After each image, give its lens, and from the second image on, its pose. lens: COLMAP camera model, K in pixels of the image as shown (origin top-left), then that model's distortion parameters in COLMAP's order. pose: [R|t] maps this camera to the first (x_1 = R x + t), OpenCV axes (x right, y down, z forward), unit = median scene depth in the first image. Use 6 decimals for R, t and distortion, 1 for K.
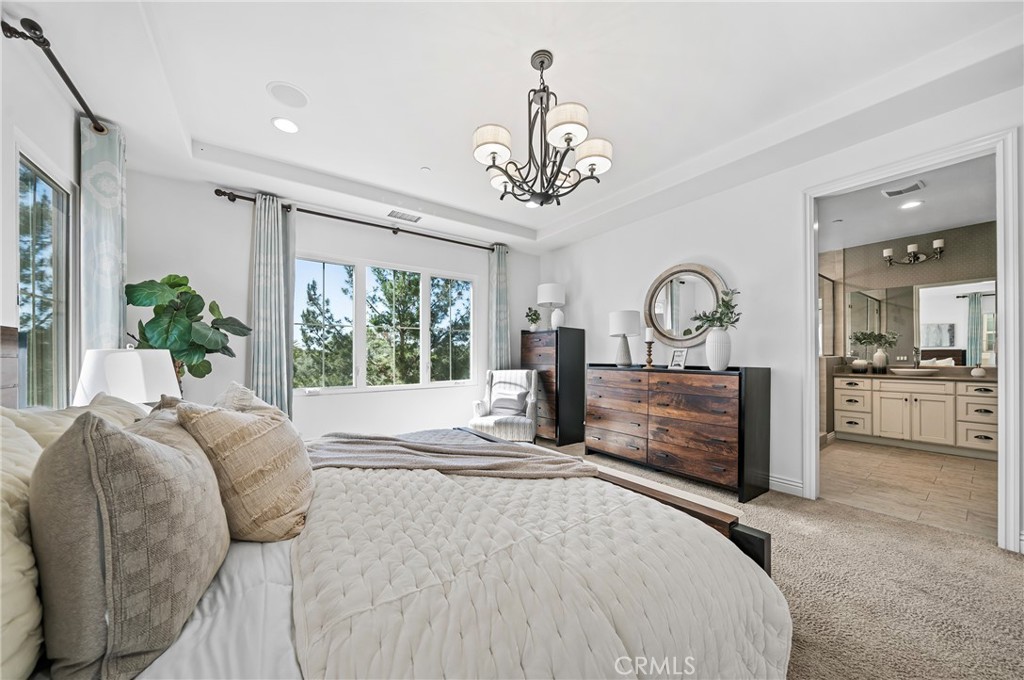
lens RADIAL K [[352.0, 0, 516.8], [0, 352.0, 354.2], [0, 0, 1]] dist [-0.005325, 0.001143]
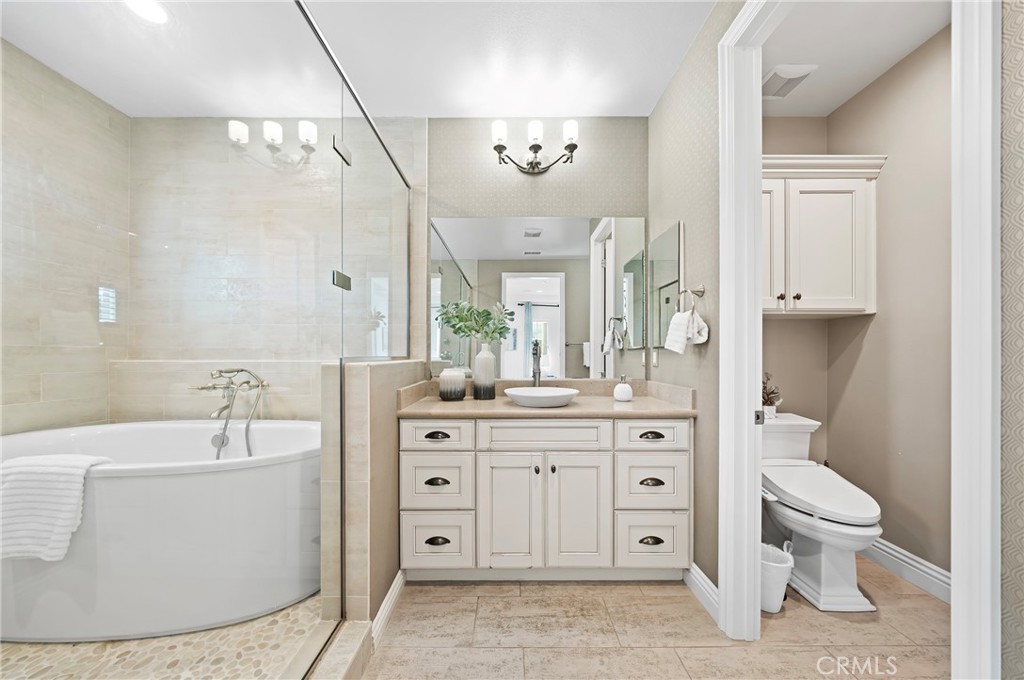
lens RADIAL K [[352.0, 0, 510.5], [0, 352.0, 353.9], [0, 0, 1]] dist [-0.005325, 0.001143]
pose [[0.595090, 0.007632, 0.803623, 0.672325], [-0.002485, 0.999968, -0.007657, 0.001071], [-0.803655, 0.002560, 0.595090, 0.685202]]
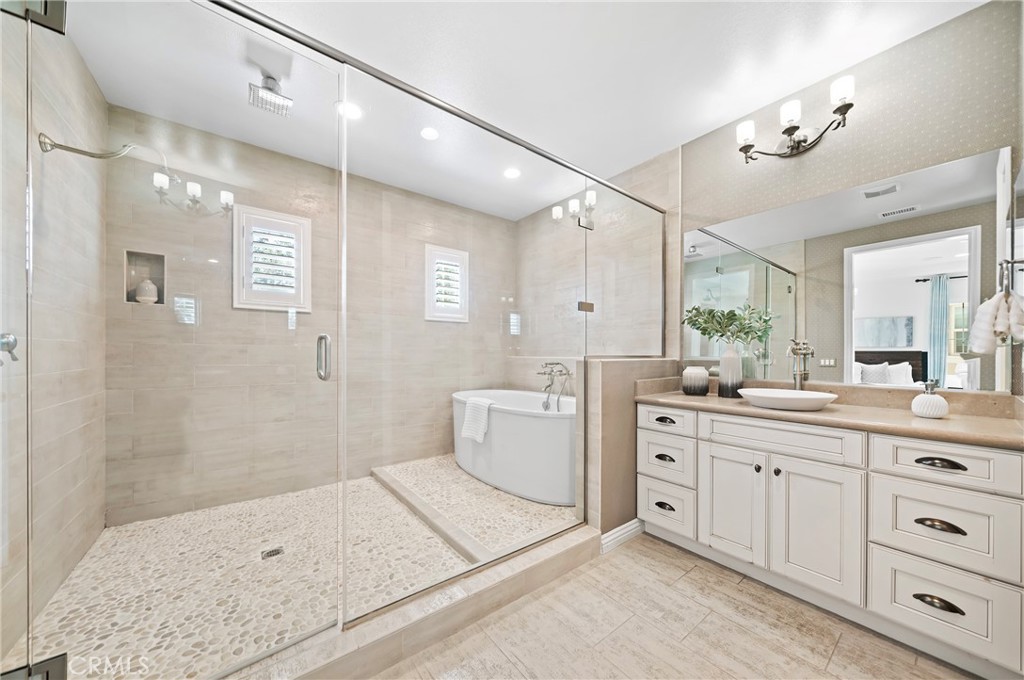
lens RADIAL K [[352.0, 0, 509.3], [0, 352.0, 353.3], [0, 0, 1]] dist [-0.005325, 0.001143]
pose [[0.999626, 0.008988, 0.025823, 0.709920], [-0.008967, 0.999959, -0.000934, 0.000463], [-0.025830, 0.000702, 0.999666, 0.526400]]
